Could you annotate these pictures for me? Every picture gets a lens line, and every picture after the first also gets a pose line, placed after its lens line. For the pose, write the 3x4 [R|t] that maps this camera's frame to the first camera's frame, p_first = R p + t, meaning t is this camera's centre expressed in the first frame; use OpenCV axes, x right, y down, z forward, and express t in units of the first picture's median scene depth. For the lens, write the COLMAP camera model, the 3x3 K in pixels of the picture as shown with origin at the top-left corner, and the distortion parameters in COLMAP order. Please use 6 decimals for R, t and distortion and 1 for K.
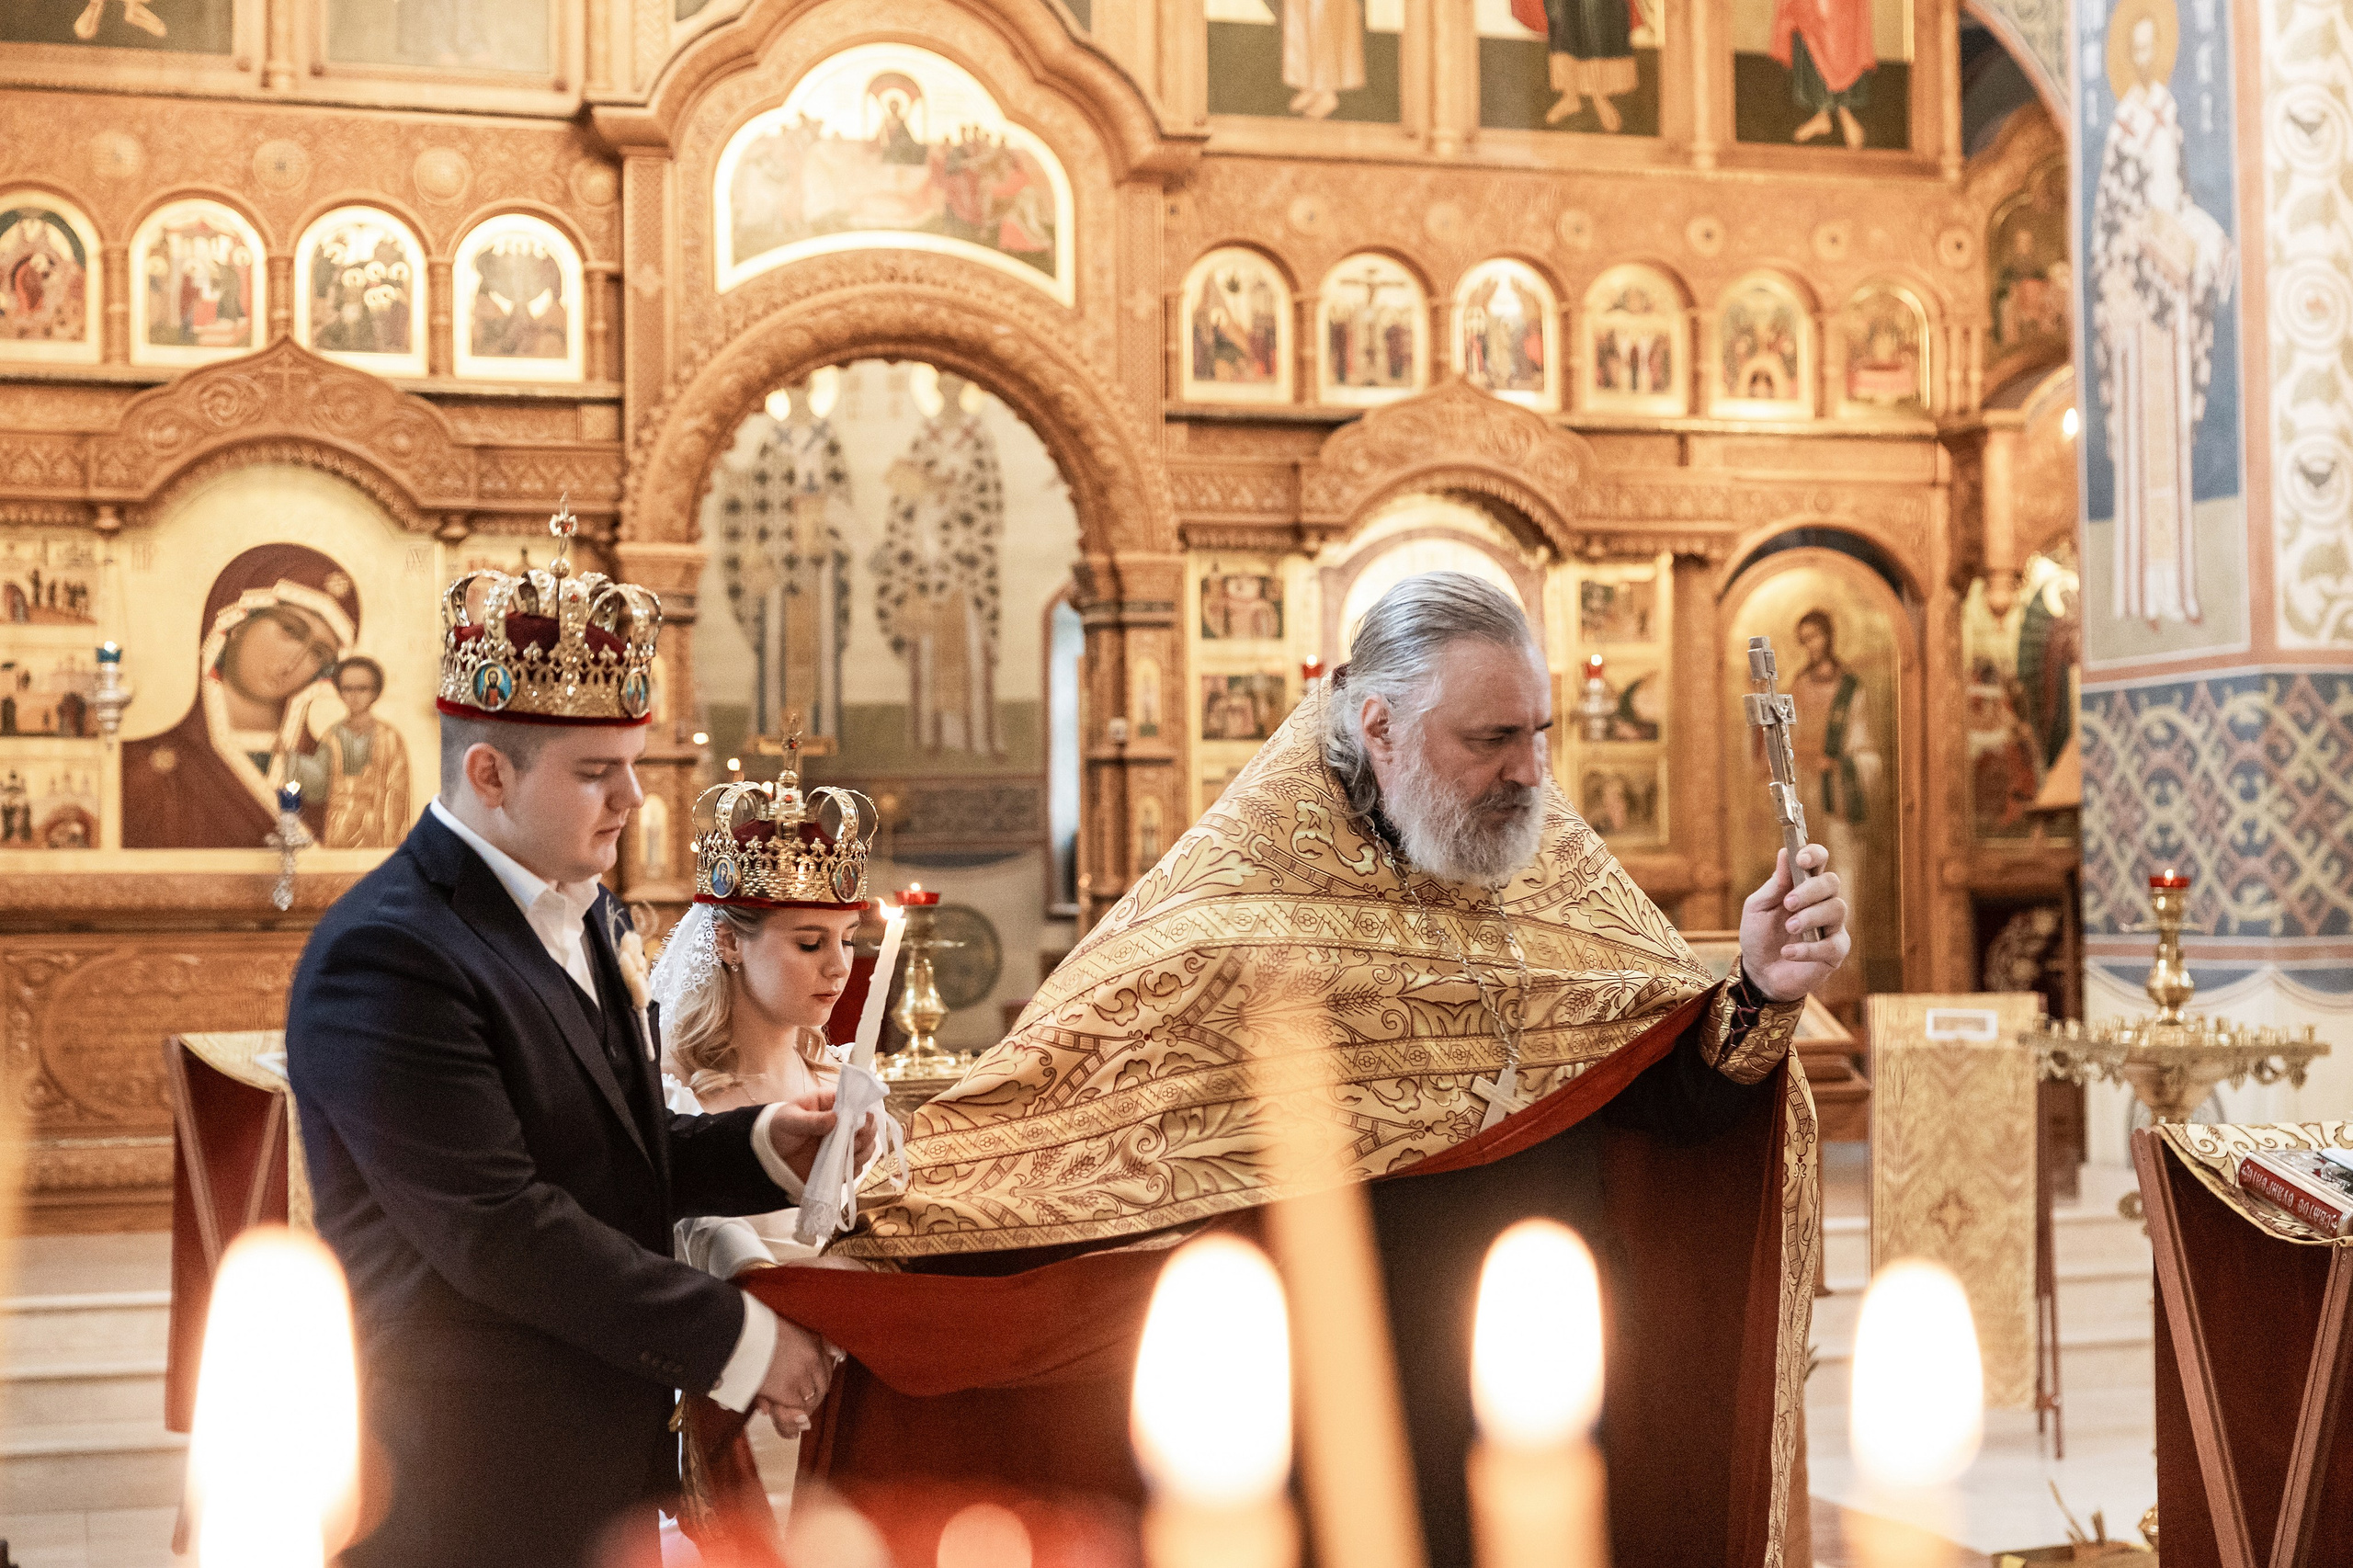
lens RADIAL K [[3677.5, 0, 1164.6], [0, 3677.5, 777.8], [0, 0, 1]] dist [0.032761, -0.048017]
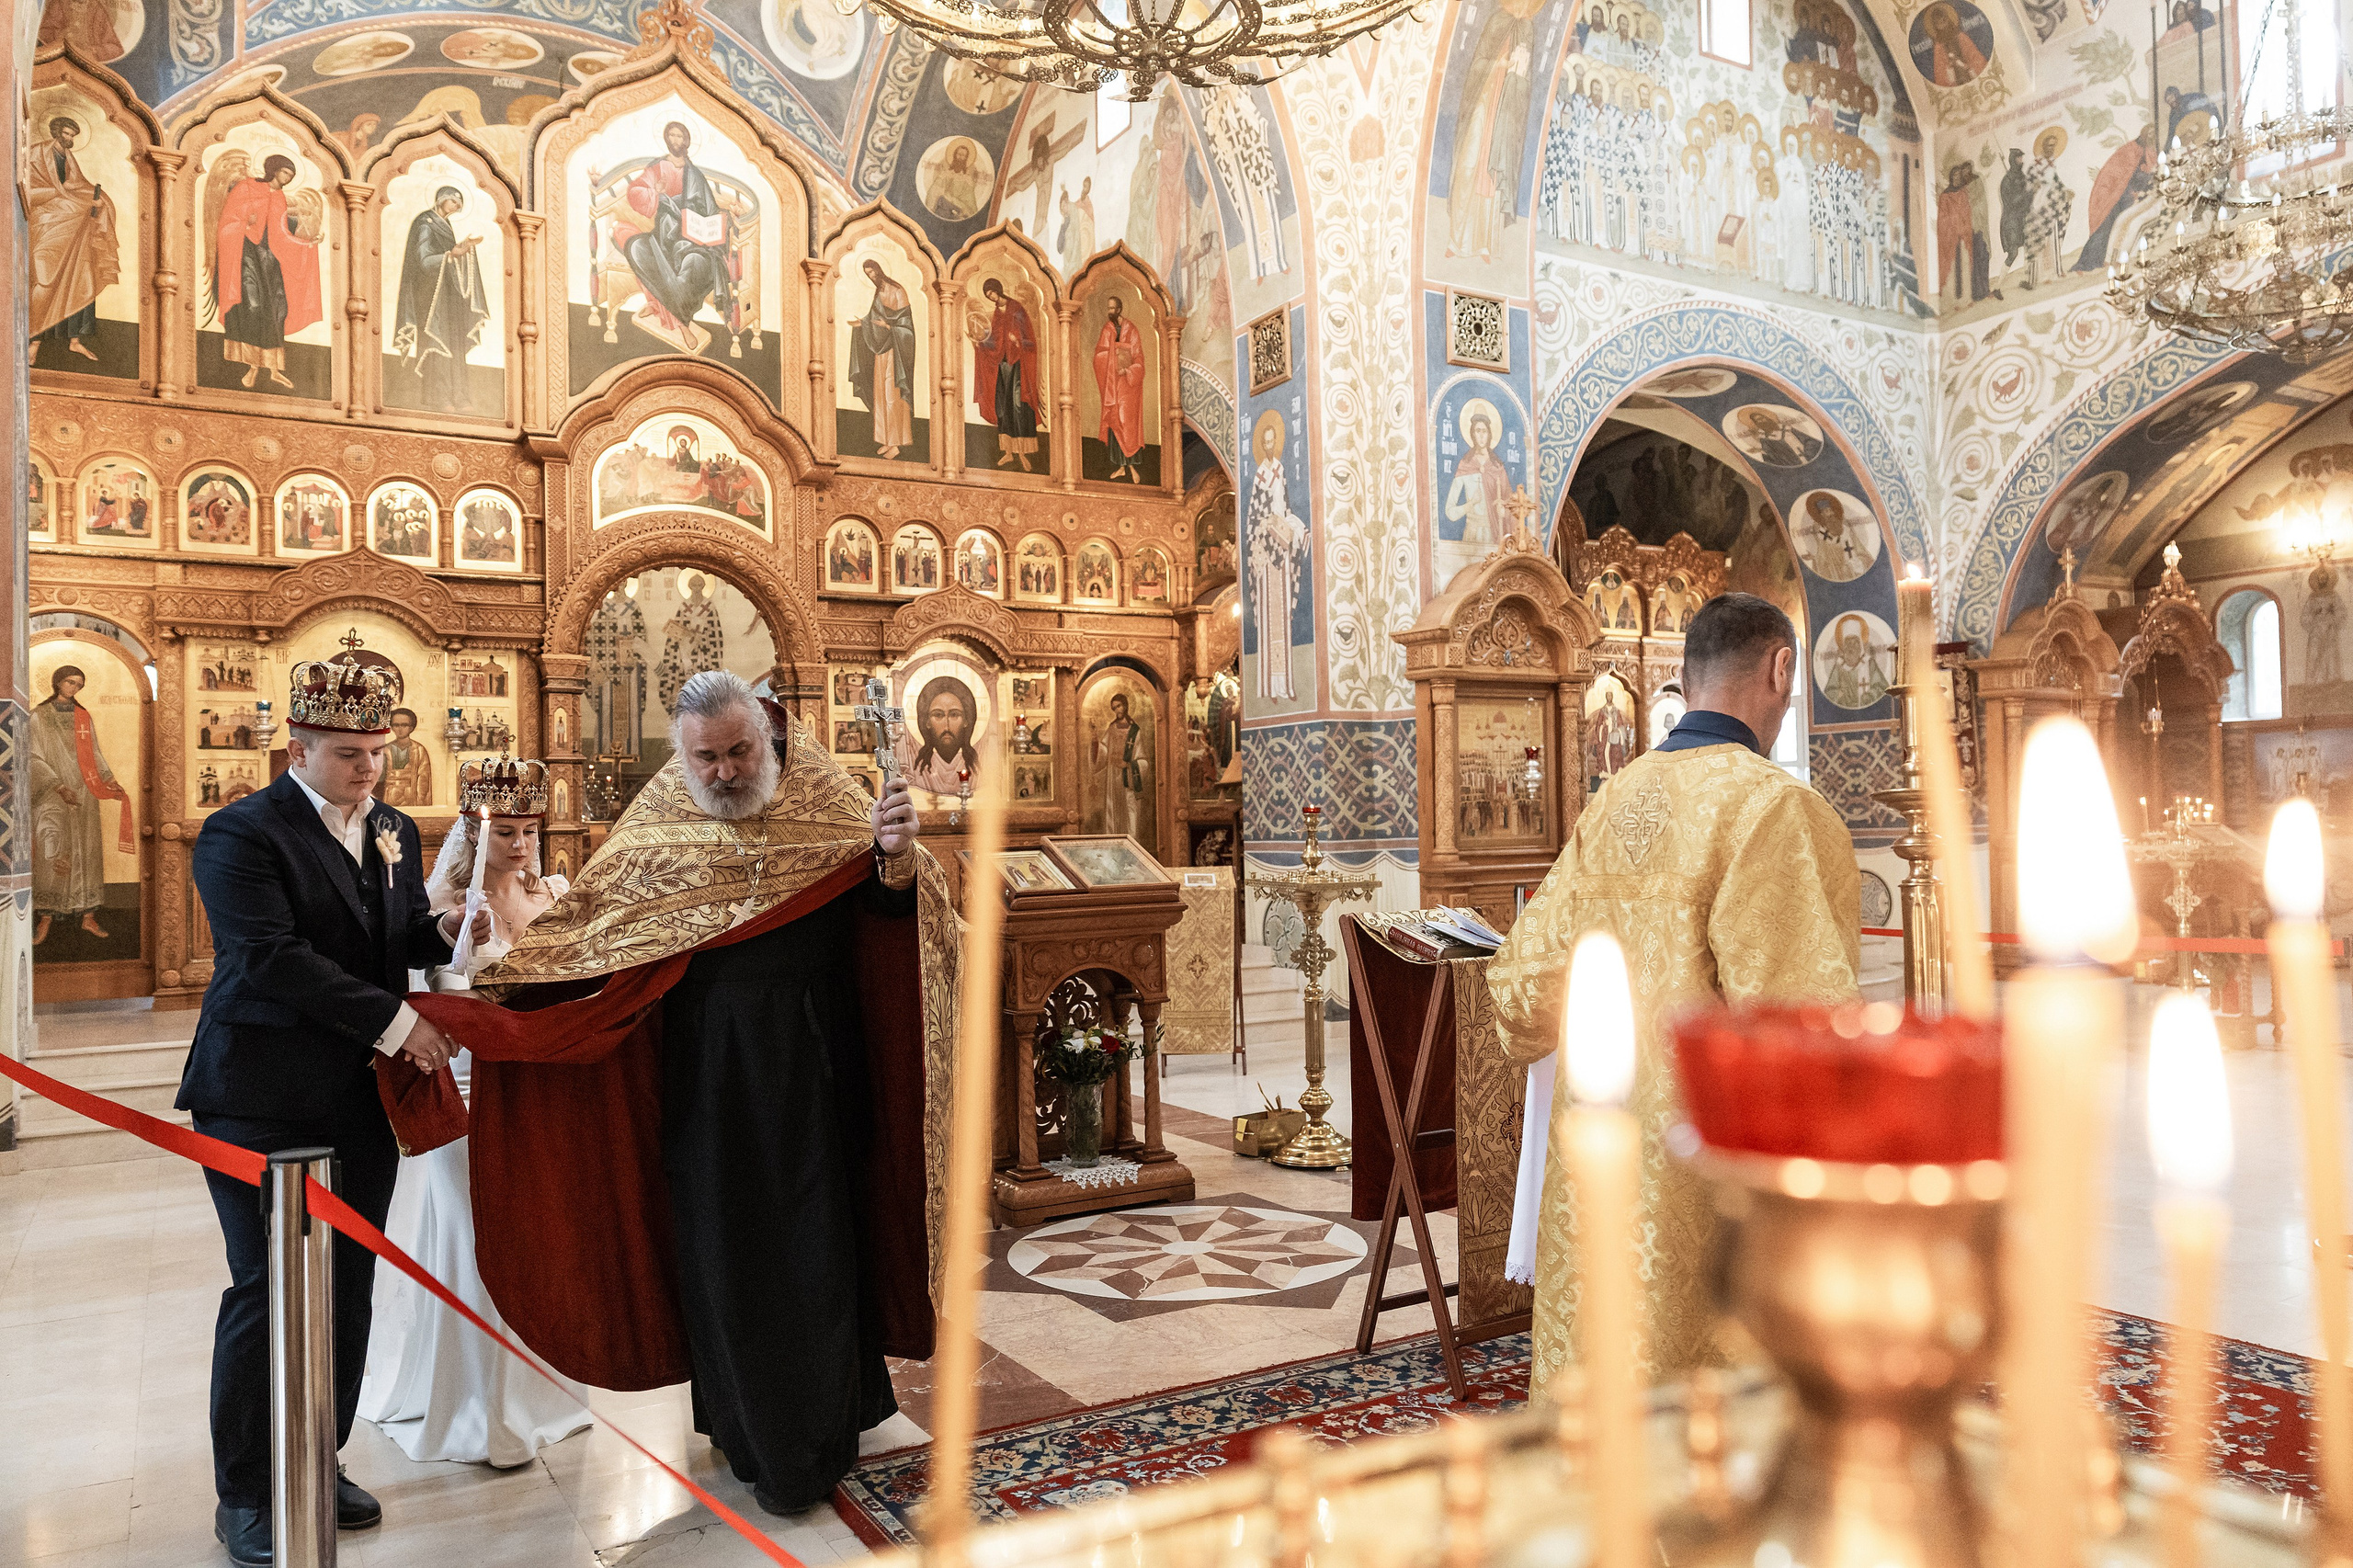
lens RADIAL K [[1682.2, 0, 1176.5], [0, 1682.2, 784.0], [0, 0, 1]] dist [0.023481, -0.002617]
pose [[0.972821, -0.002647, 0.231543, -0.023913], [0.002147, 0.999995, 0.002410, 0.005950], [-0.231548, -0.001847, 0.972822, 0.020942]]
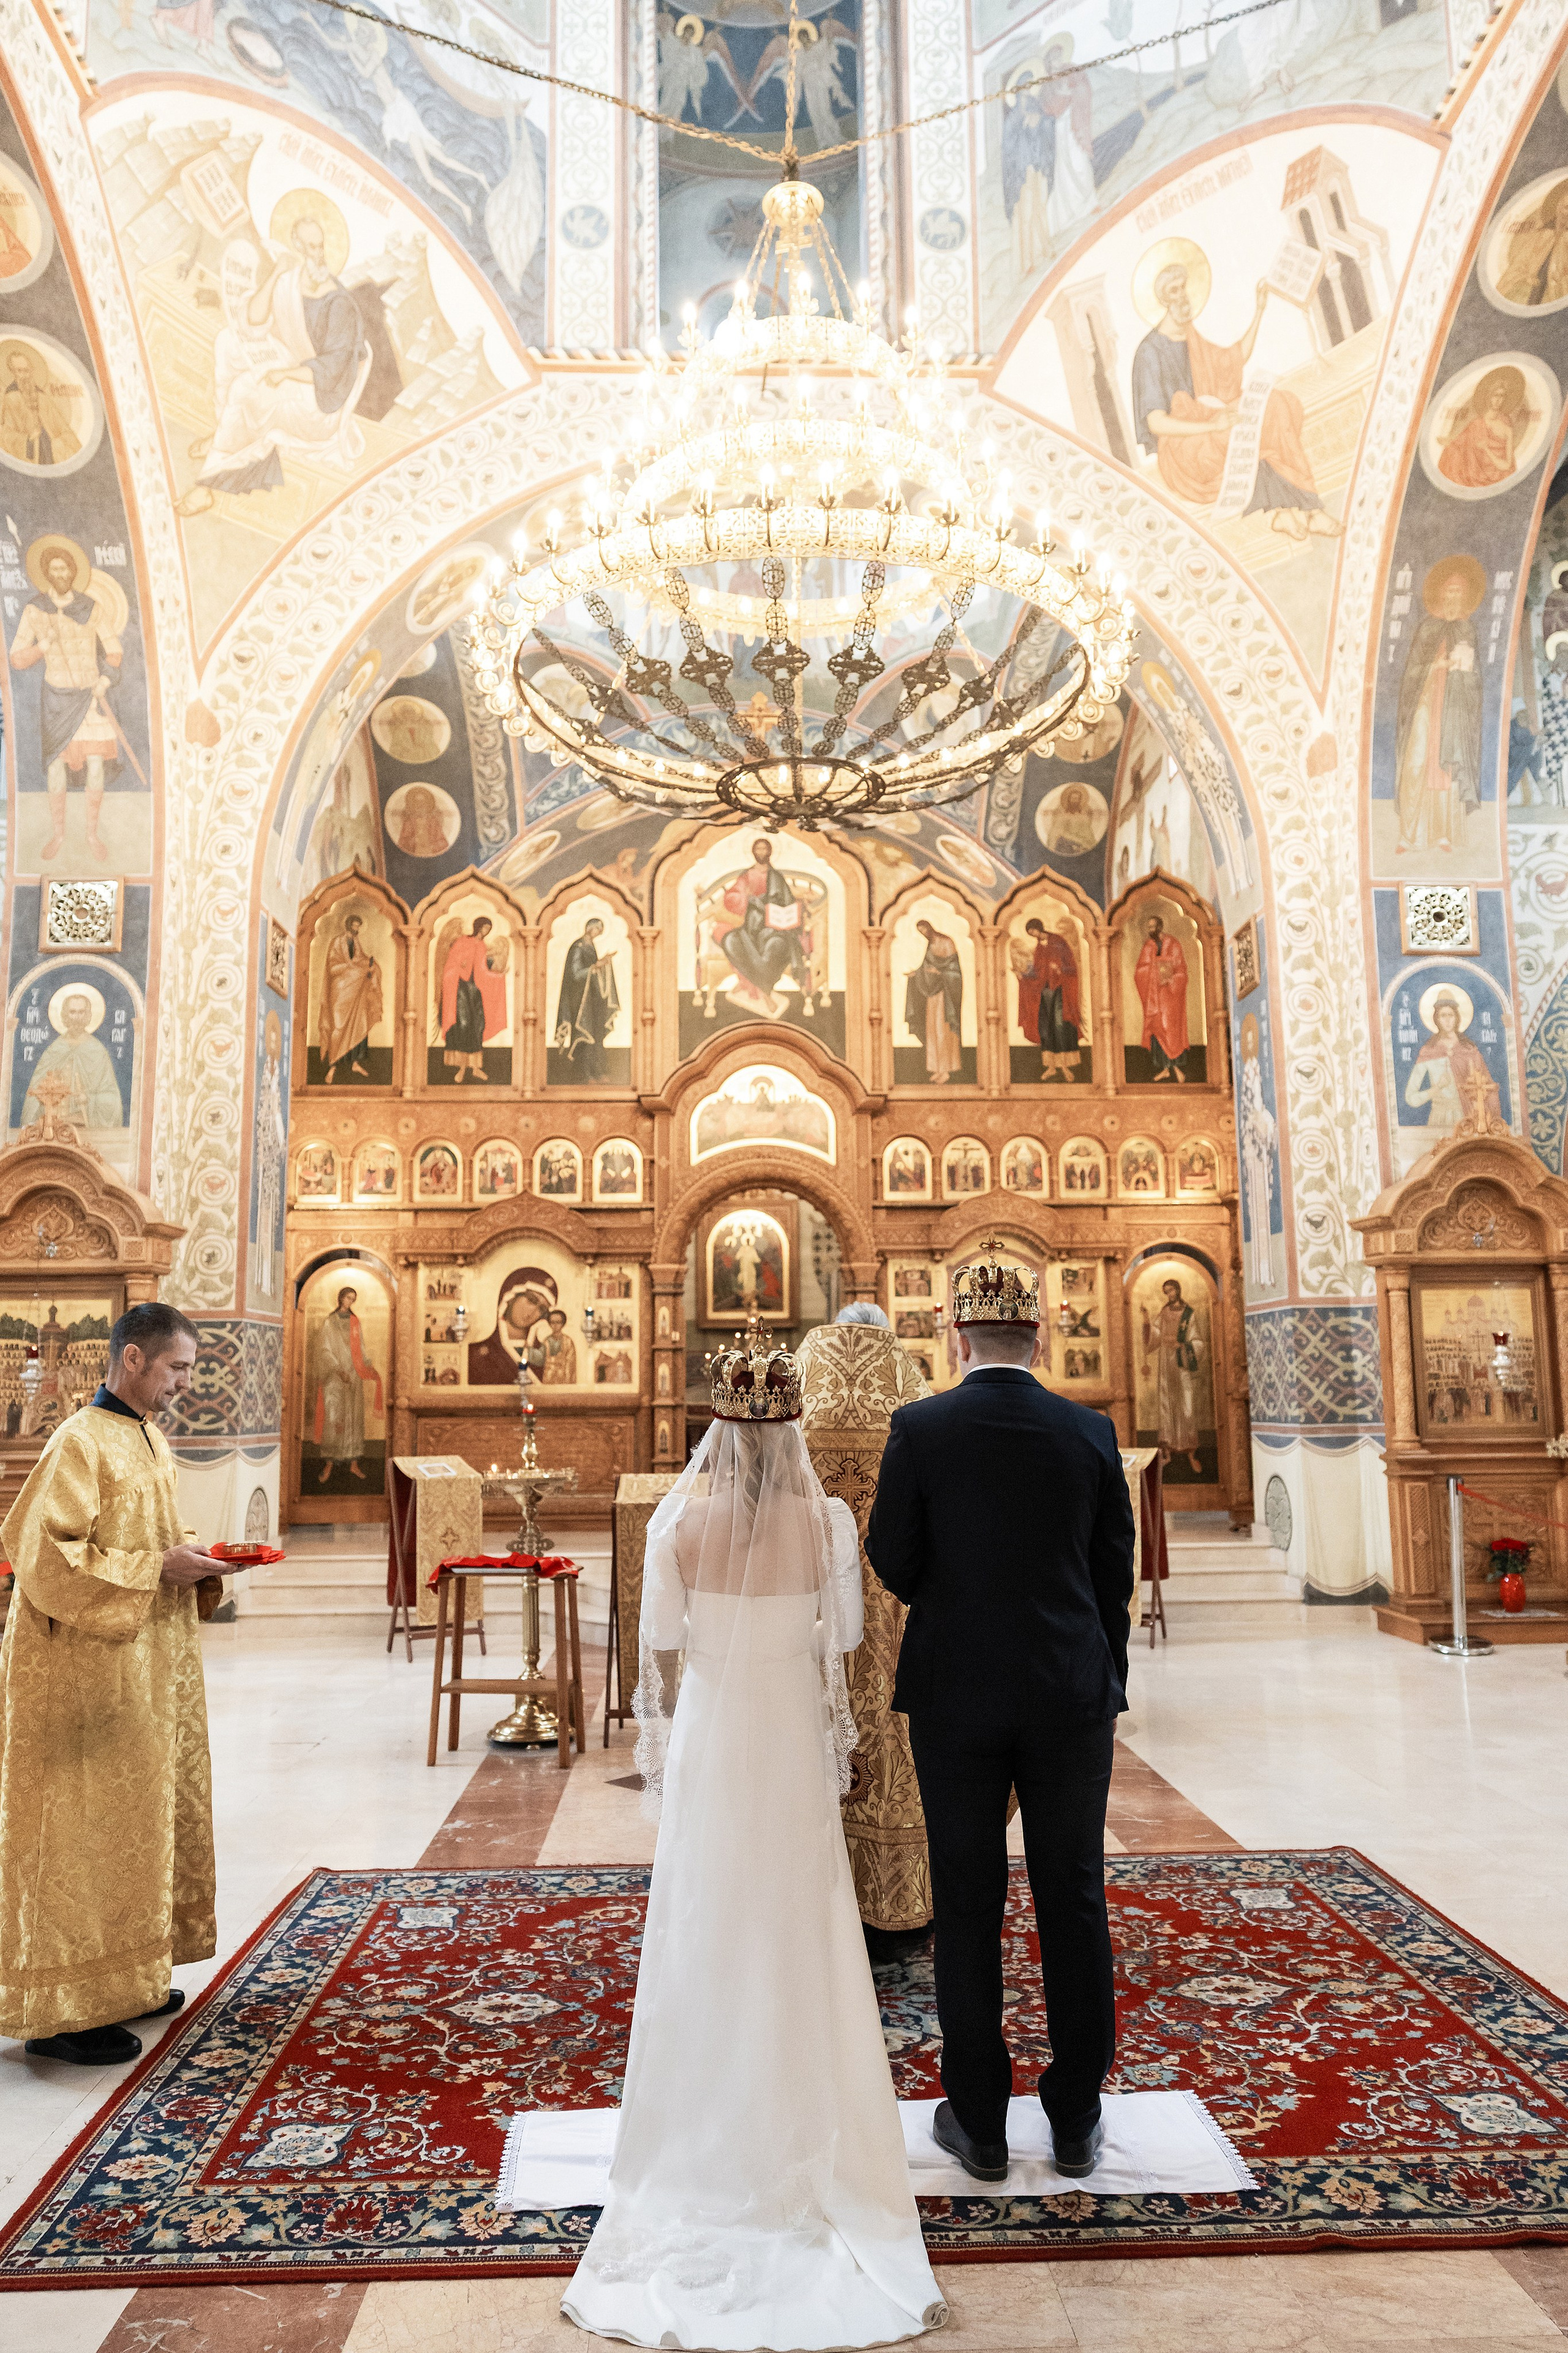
lens RADIAL K [[1643.9, 0, 786.3], [0, 1643.9, 1164.8], [0, 0, 1]] dist [0.009008, -0.002420]
pose [[0.963106, -0.036652, -0.266616, 0.241838], [0.008618, 0.994375, -0.105569, -0.010453], [0.268985, 0.099377, 0.958004, -0.078467]]
